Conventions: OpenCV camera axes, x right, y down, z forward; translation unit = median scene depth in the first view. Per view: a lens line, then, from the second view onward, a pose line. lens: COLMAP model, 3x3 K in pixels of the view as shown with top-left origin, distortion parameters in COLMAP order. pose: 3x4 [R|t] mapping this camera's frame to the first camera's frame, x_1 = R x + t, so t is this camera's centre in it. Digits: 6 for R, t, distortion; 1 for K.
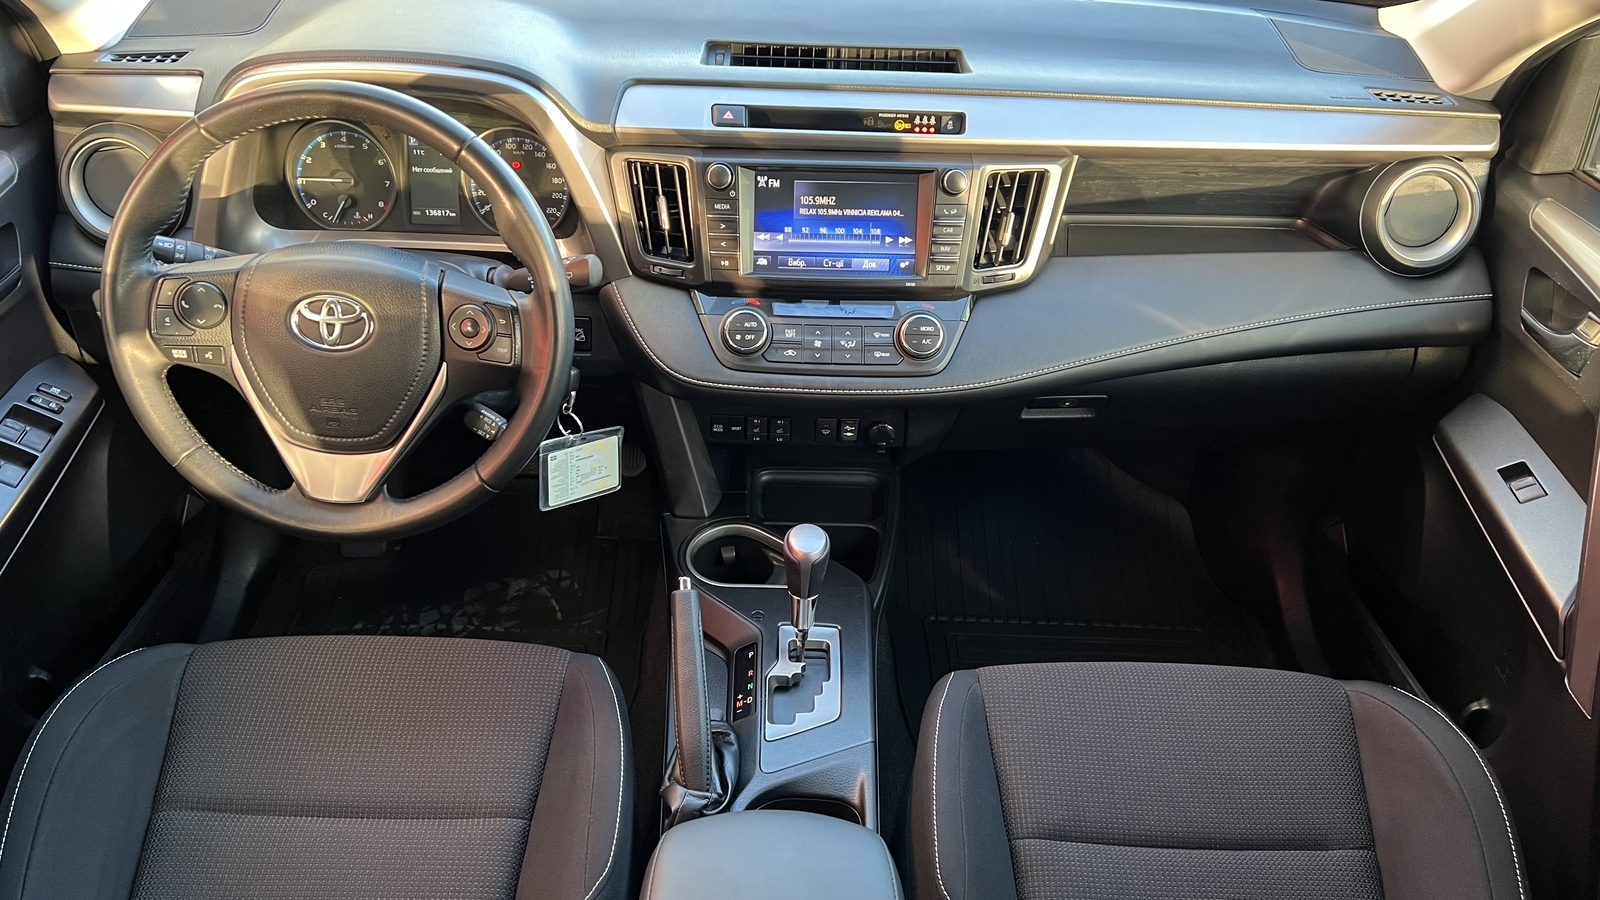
lens RADIAL K [[1111.1, 0, 800.0], [0, 1111.1, 450.0], [0, 0, 1]] dist [-0.000230, -0.035982]
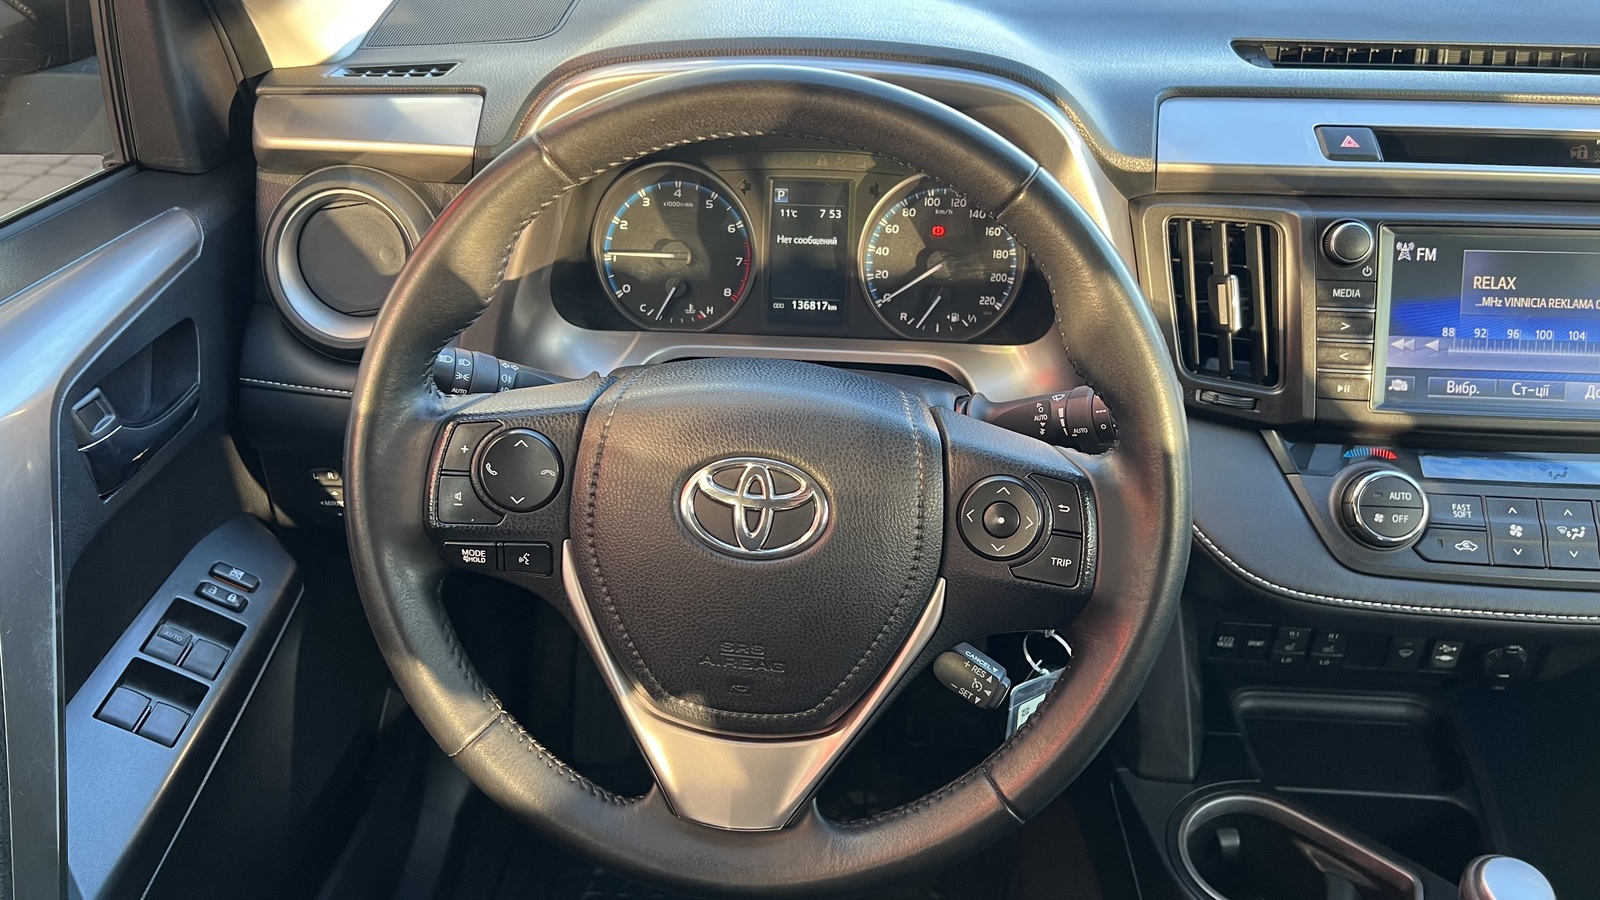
lens RADIAL K [[1165.9, 0, 800.0], [0, 1165.9, 450.0], [0, 0, 1]] dist [0.050363, -0.137431]
pose [[0.993340, 0.011085, -0.114682, -0.277985], [-0.020610, 0.996402, -0.082204, -0.079868], [0.113358, 0.084021, 0.989995, 0.362620]]
